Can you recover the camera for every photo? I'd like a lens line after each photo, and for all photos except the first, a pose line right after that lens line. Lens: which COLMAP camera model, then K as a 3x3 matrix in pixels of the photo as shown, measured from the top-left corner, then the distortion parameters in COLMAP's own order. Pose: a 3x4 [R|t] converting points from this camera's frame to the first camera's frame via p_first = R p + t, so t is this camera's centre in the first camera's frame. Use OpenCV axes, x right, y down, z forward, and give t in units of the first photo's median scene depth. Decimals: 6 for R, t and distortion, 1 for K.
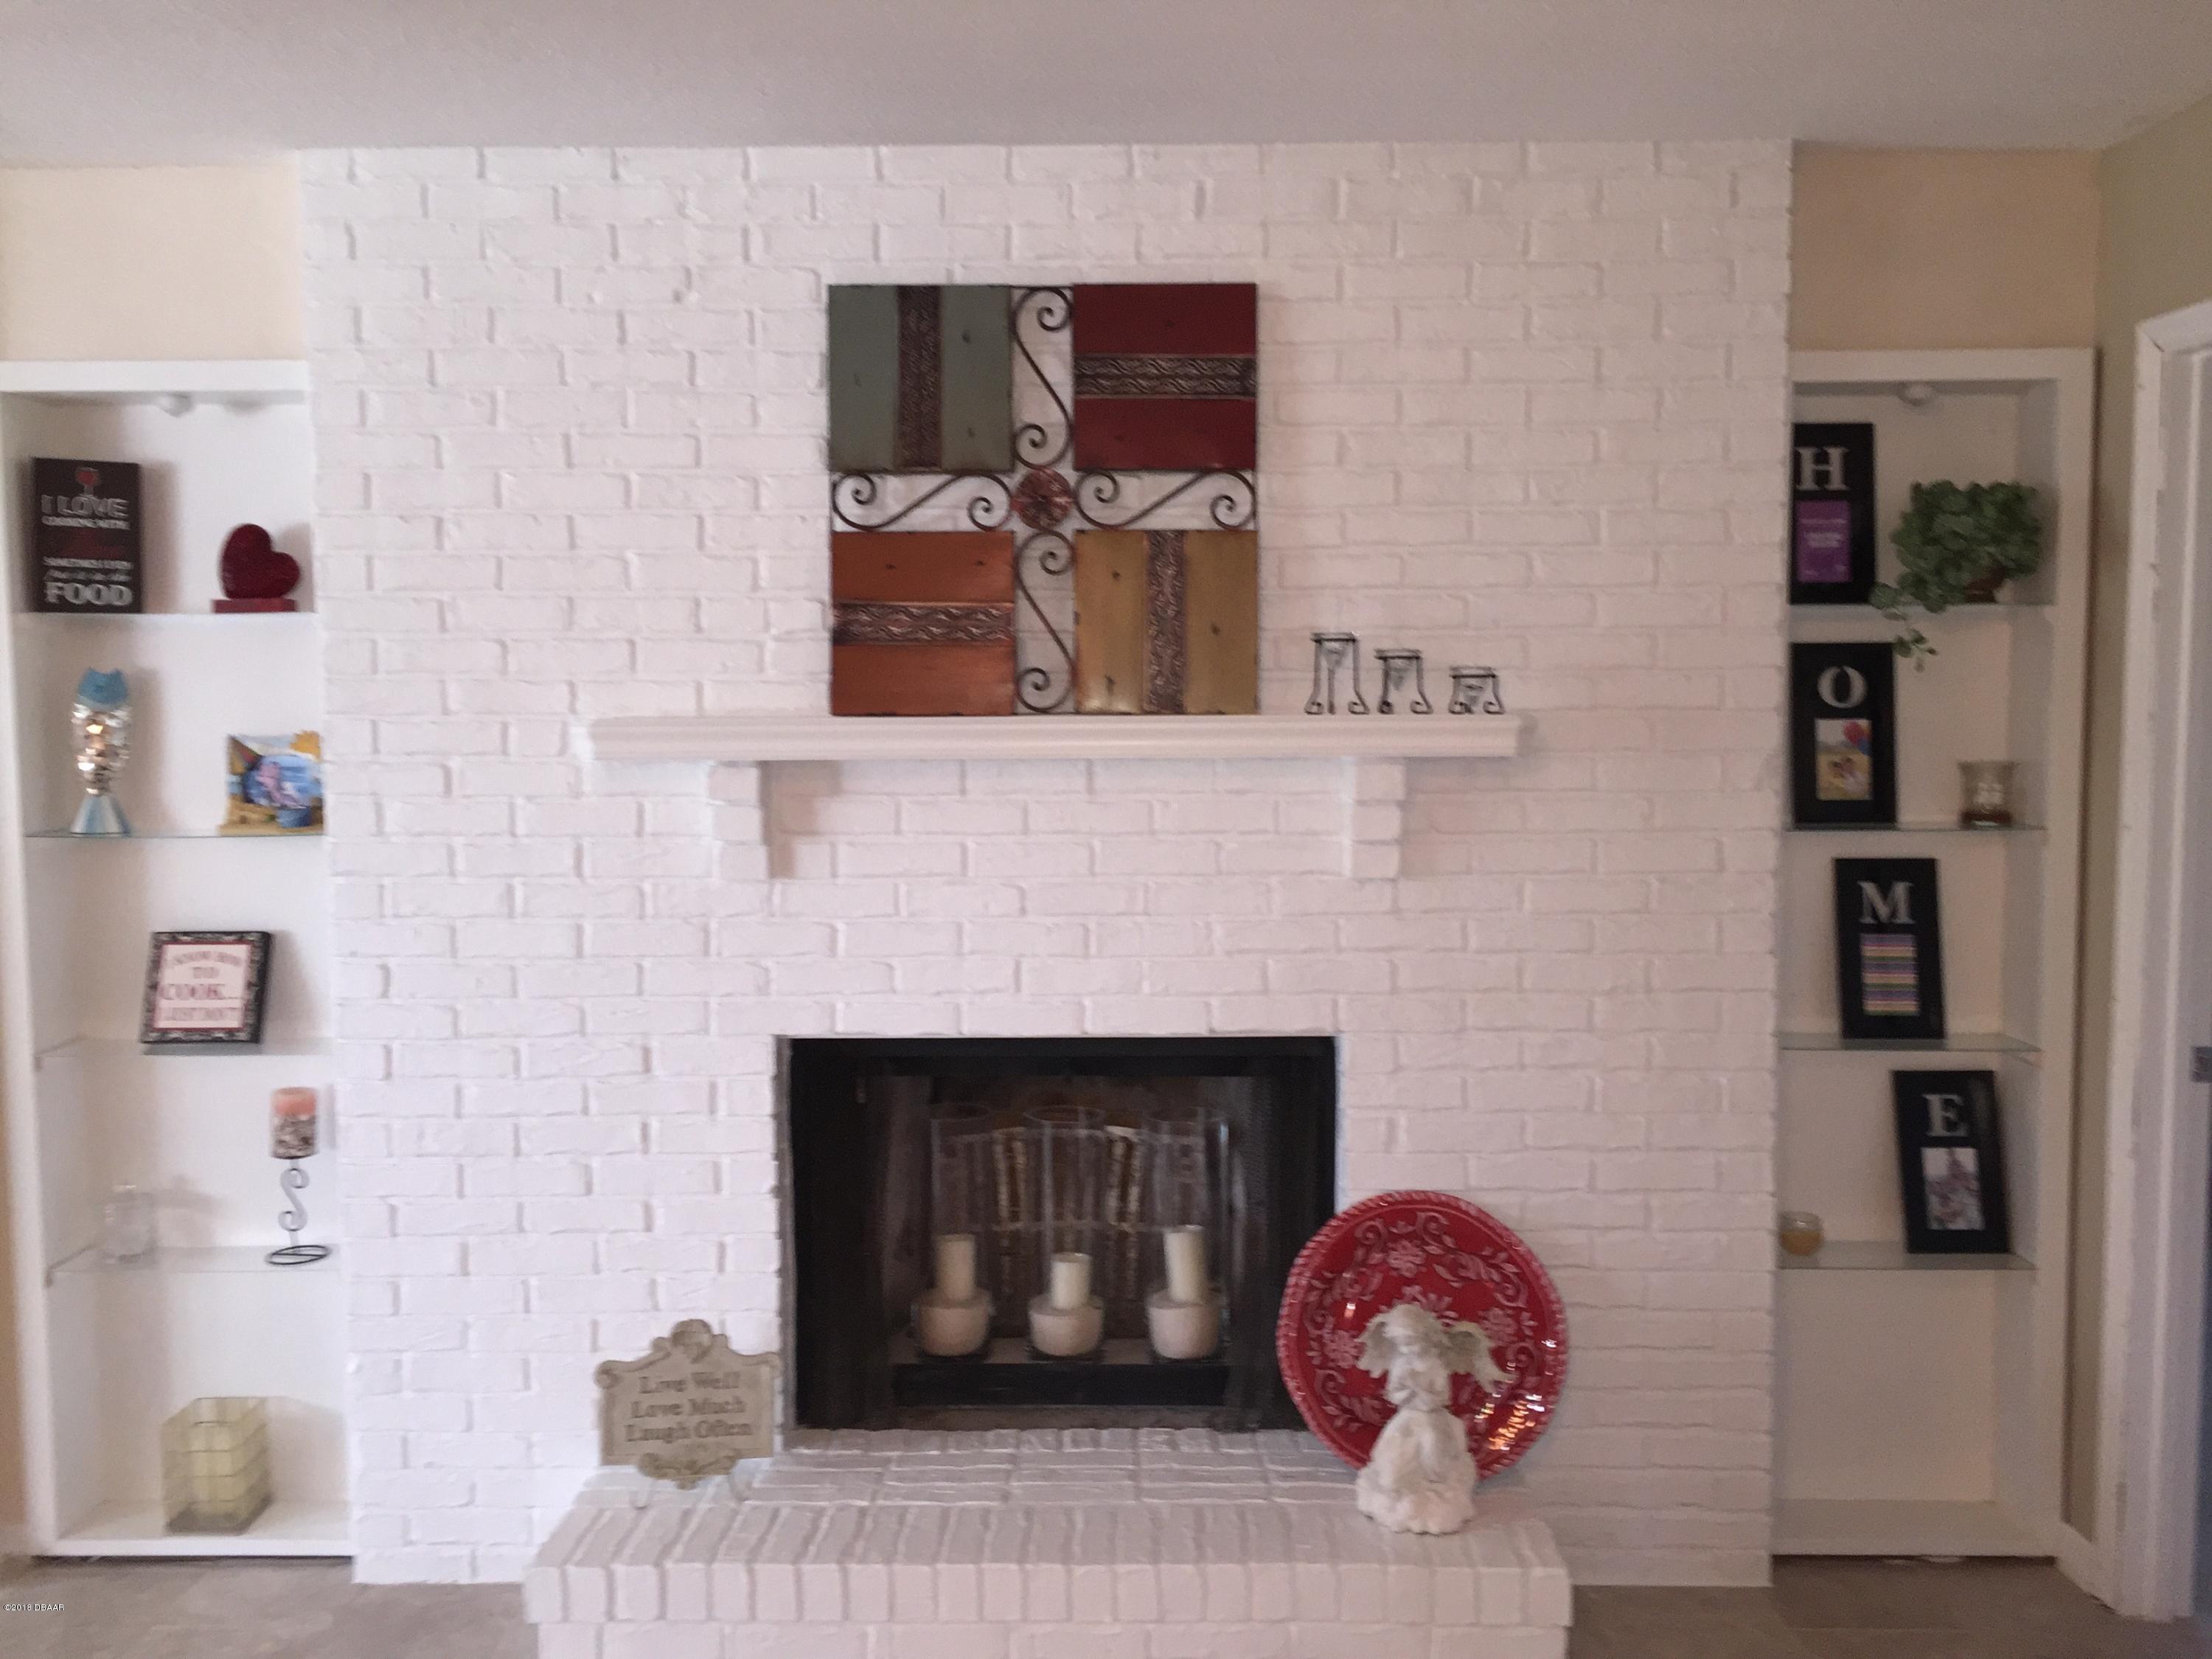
lens RADIAL K [[1886.2, 0, 1106.0], [0, 1886.2, 829.5], [0, 0, 1]] dist [0.076439, -0.095888]
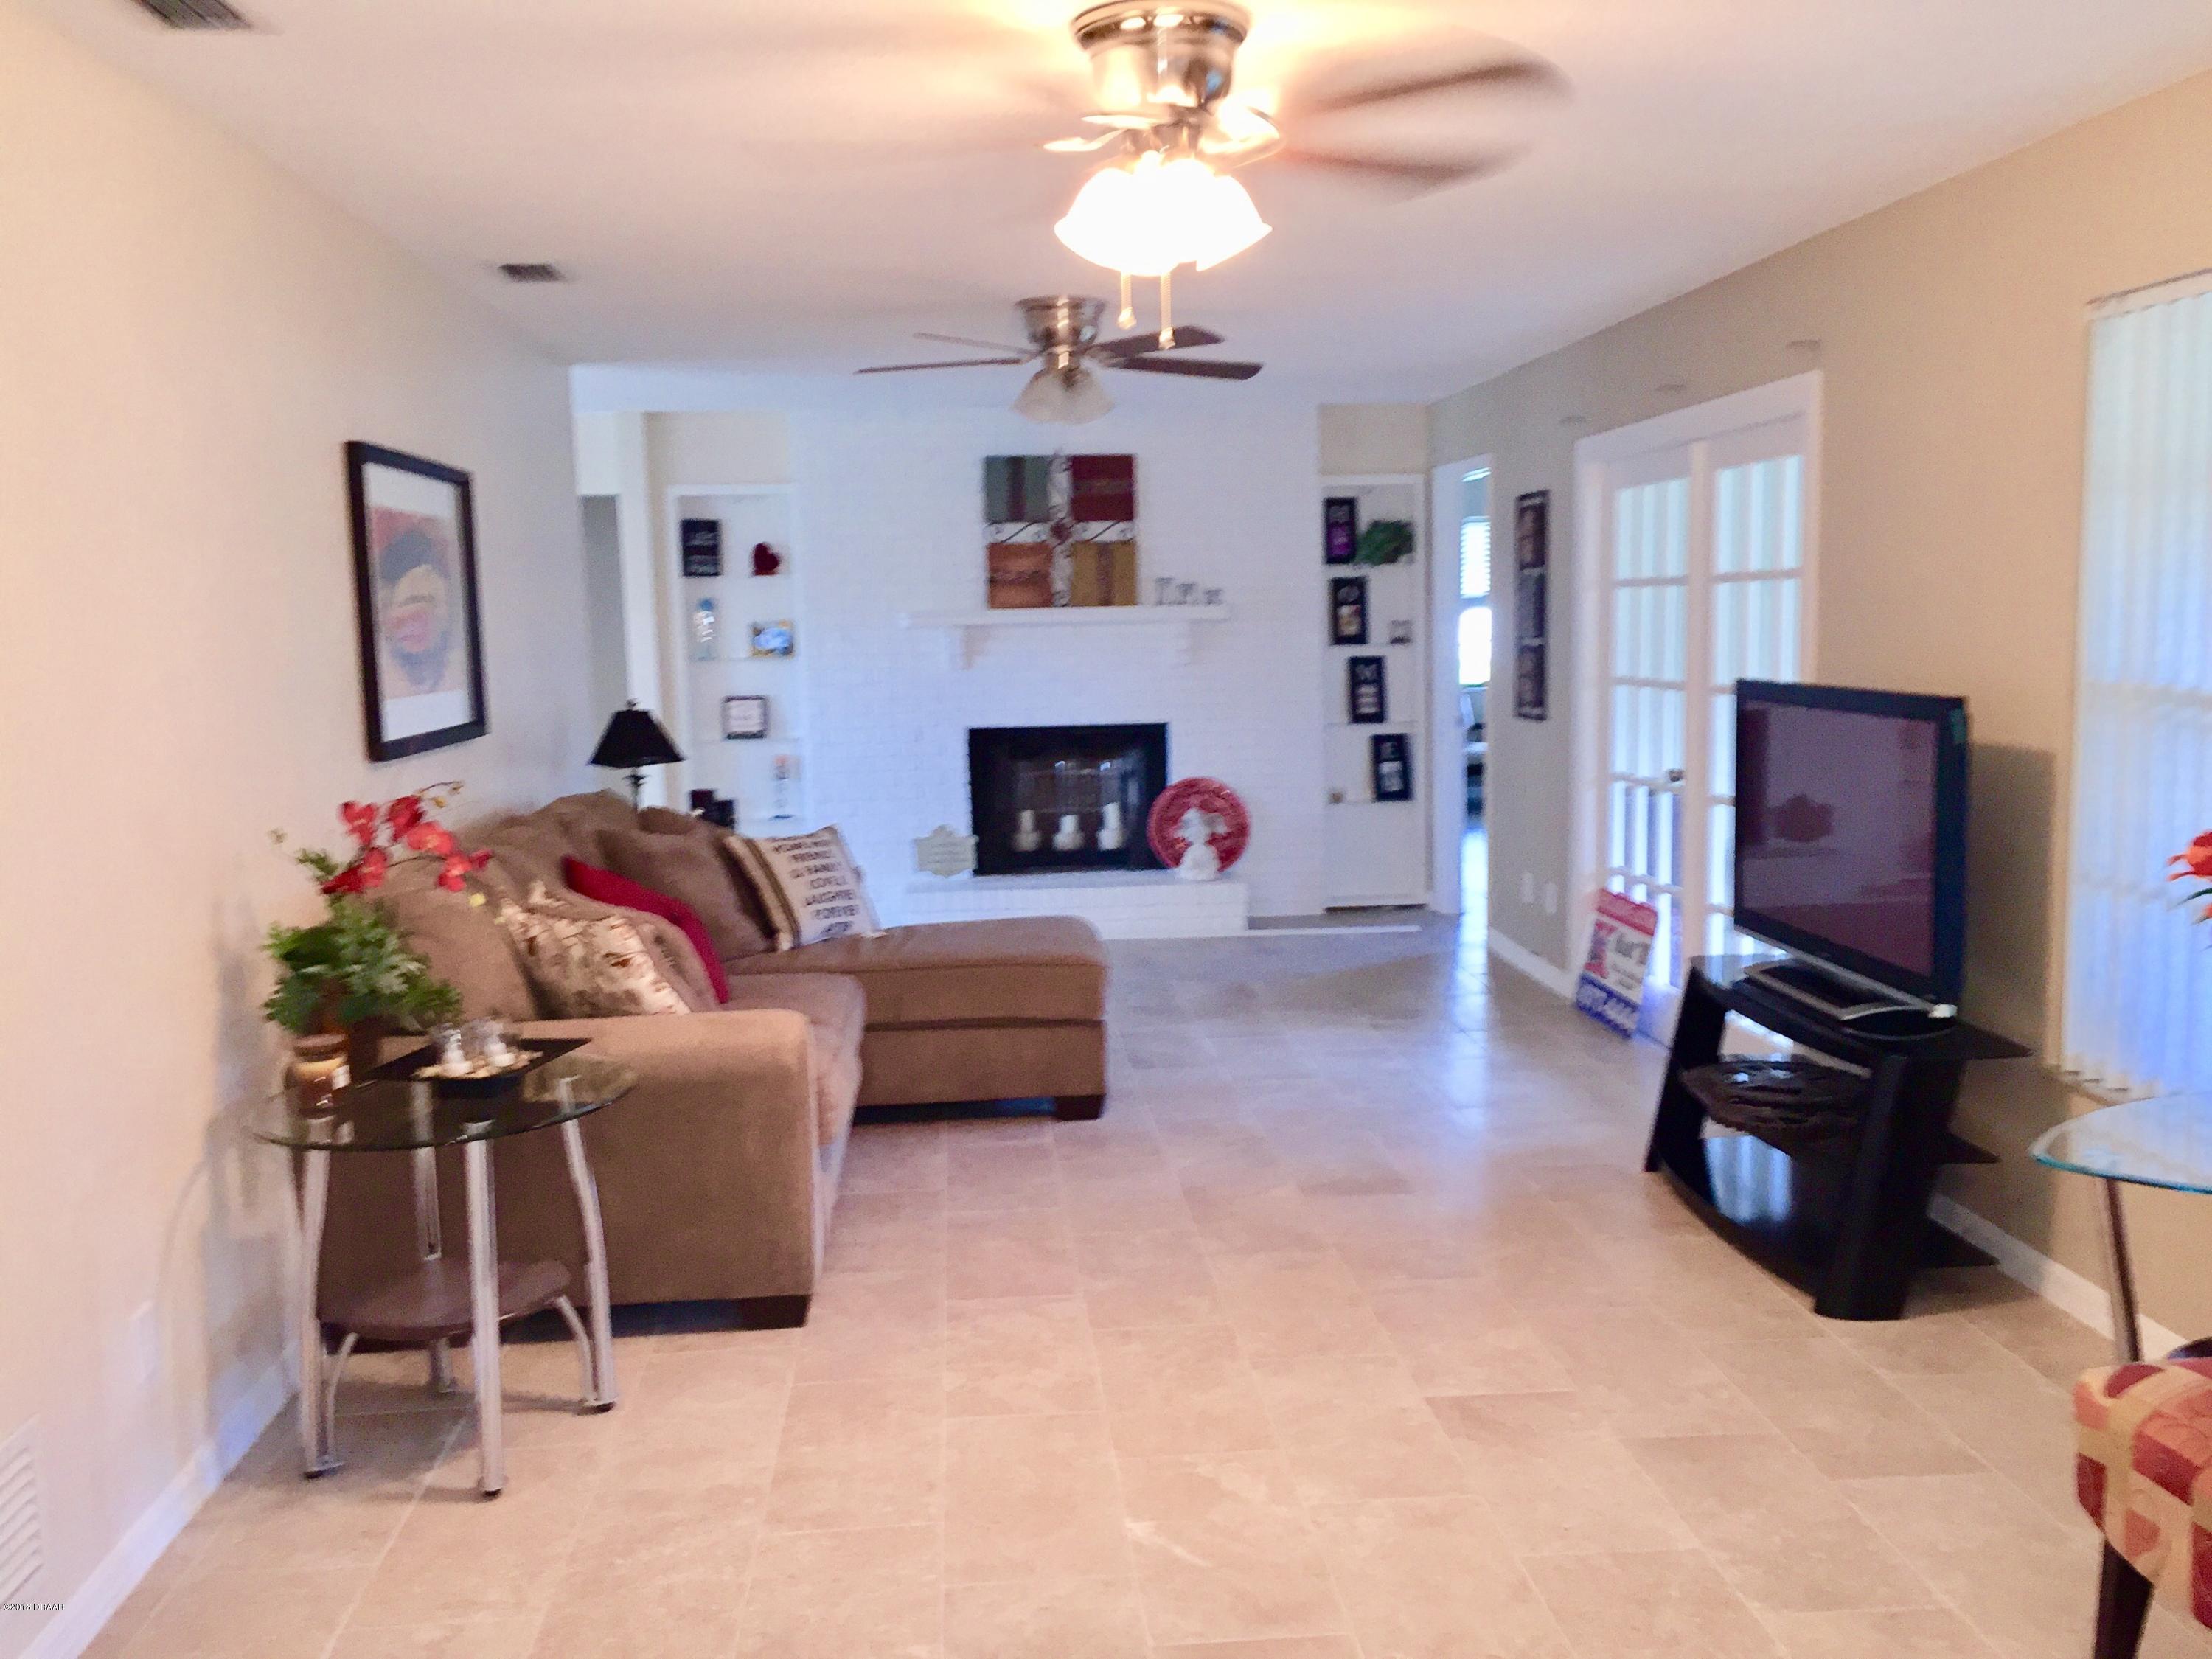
lens RADIAL K [[1886.2, 0, 1106.0], [0, 1886.2, 829.5], [0, 0, 1]] dist [0.076439, -0.095888]
pose [[0.995876, -0.026449, 0.086781, -0.215508], [0.023704, 0.999190, 0.032508, 0.175099], [-0.087571, -0.030317, 0.995697, -1.772577]]
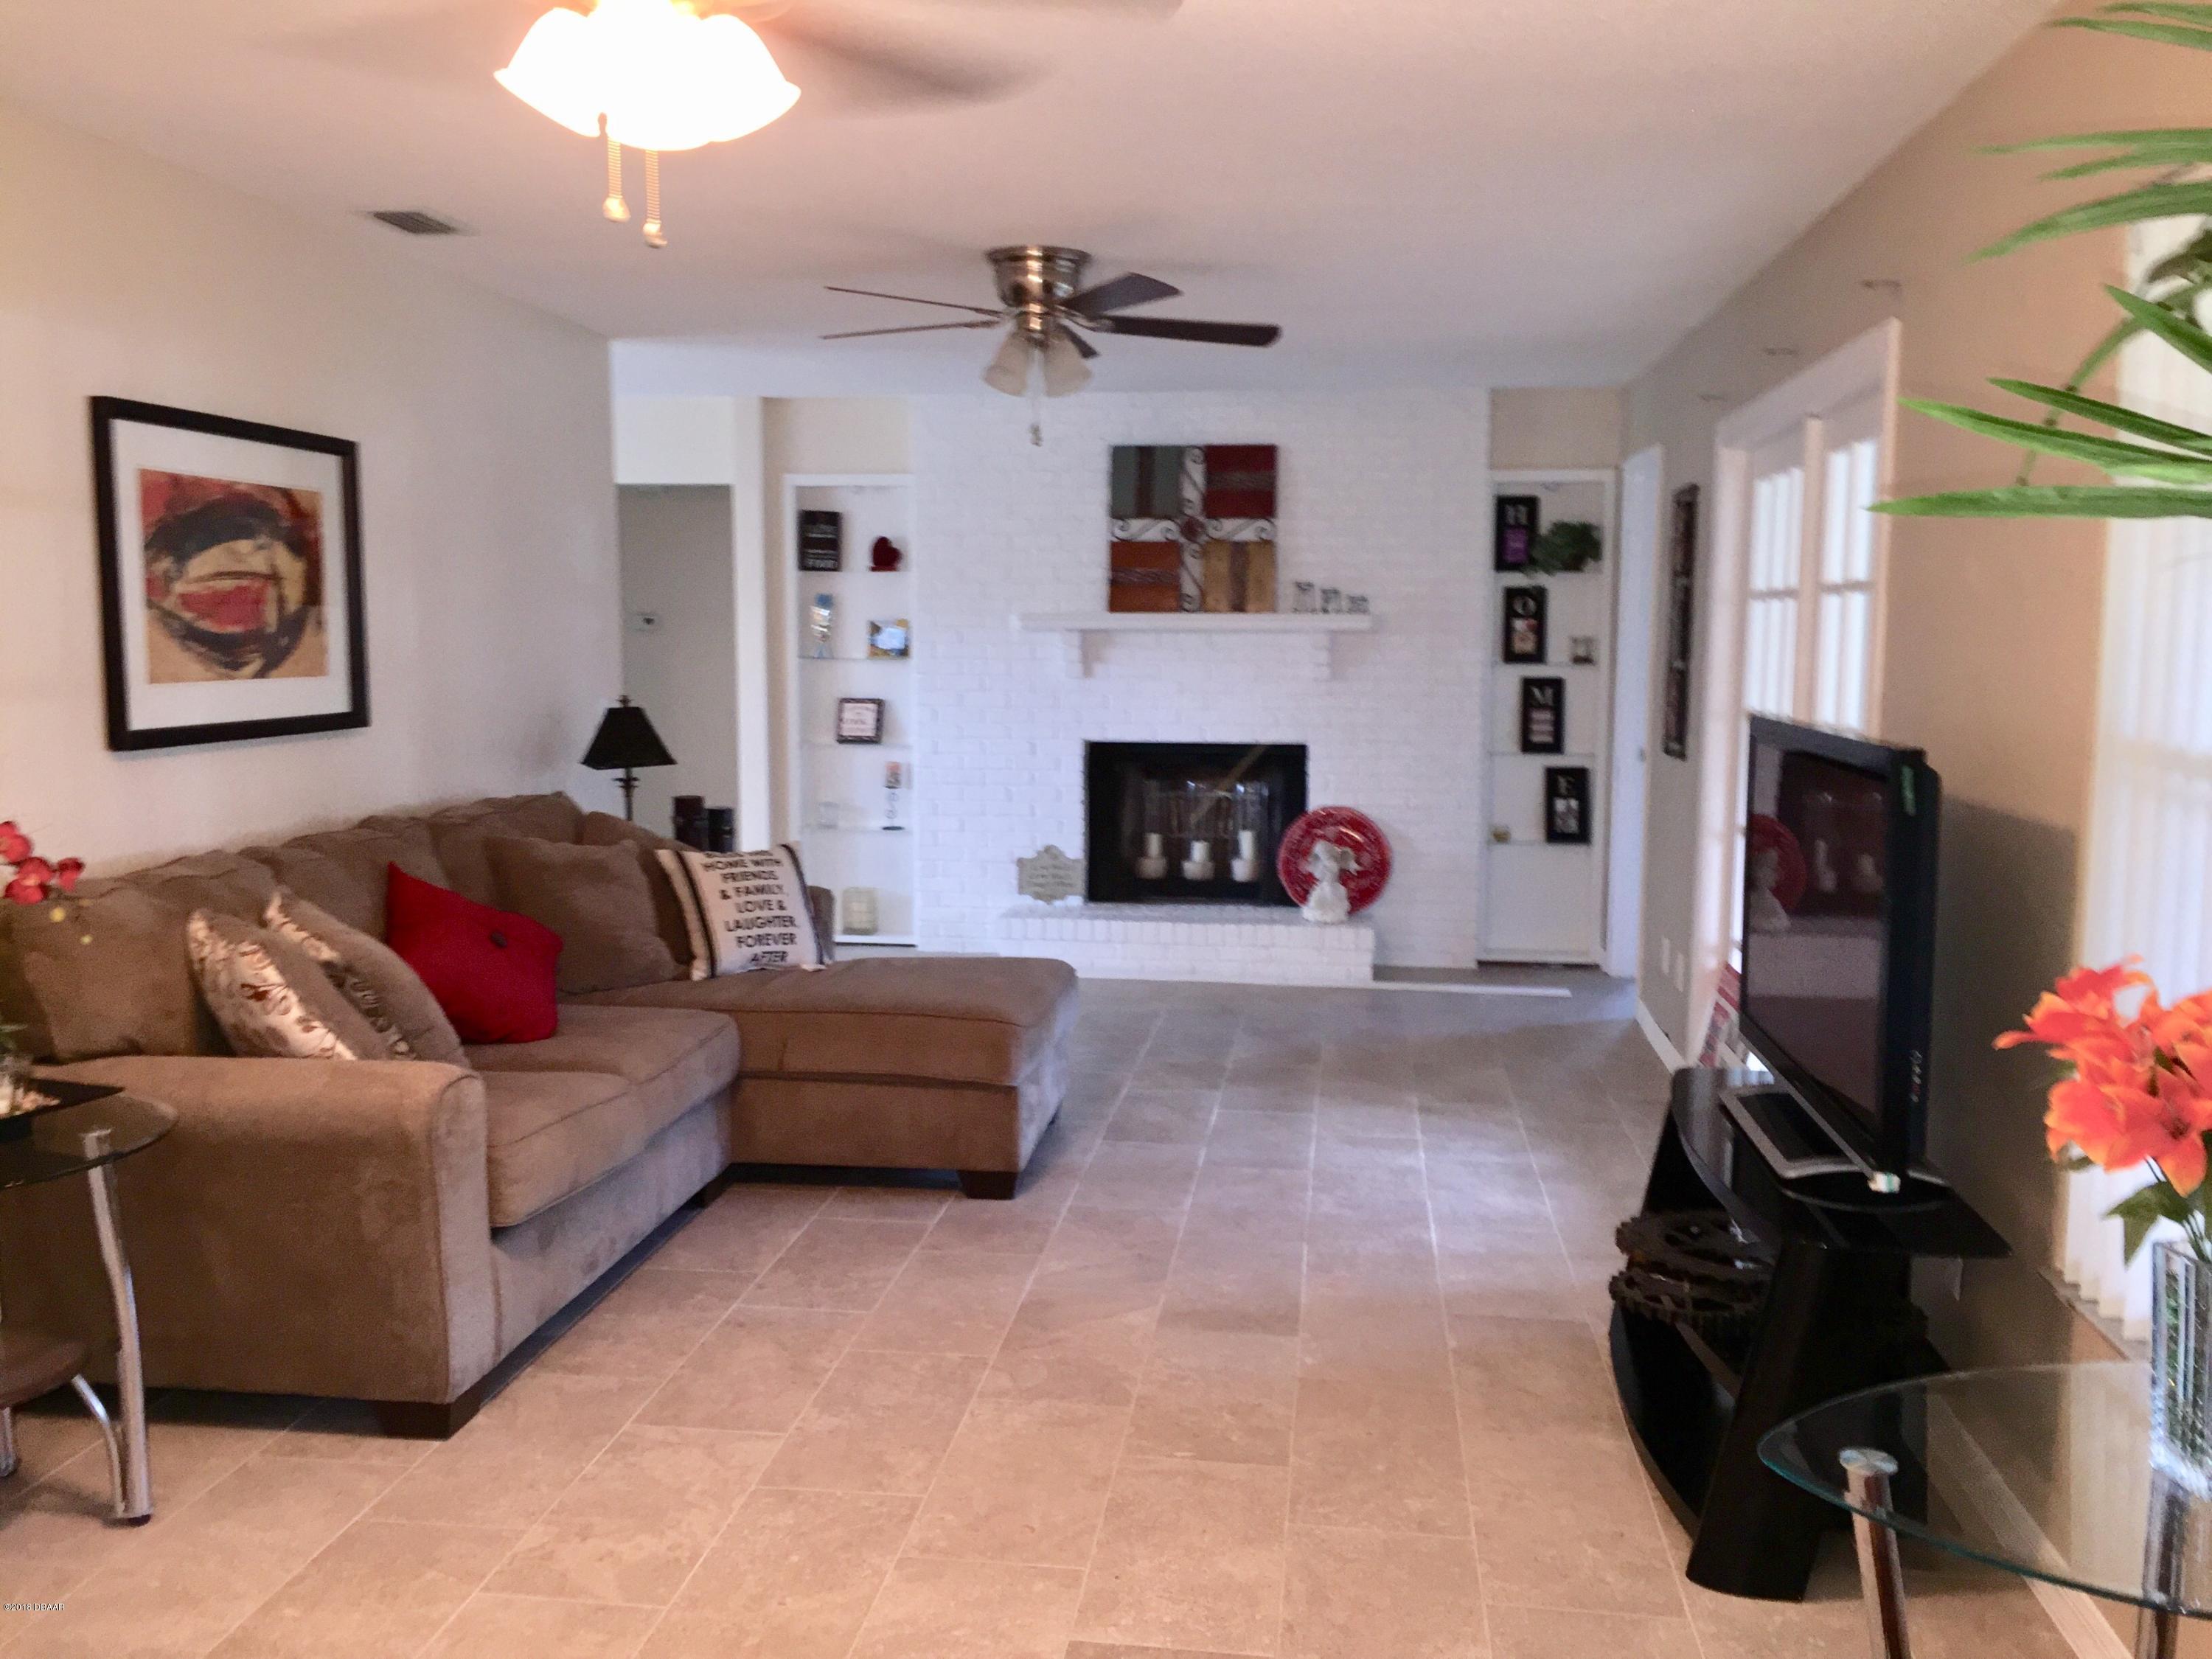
lens RADIAL K [[1886.2, 0, 1106.0], [0, 1886.2, 829.5], [0, 0, 1]] dist [0.076439, -0.095888]
pose [[0.992120, 0.023160, -0.123135, 0.171173], [-0.020176, 0.999473, 0.025427, 0.165423], [0.123659, -0.022743, 0.992064, -1.519640]]
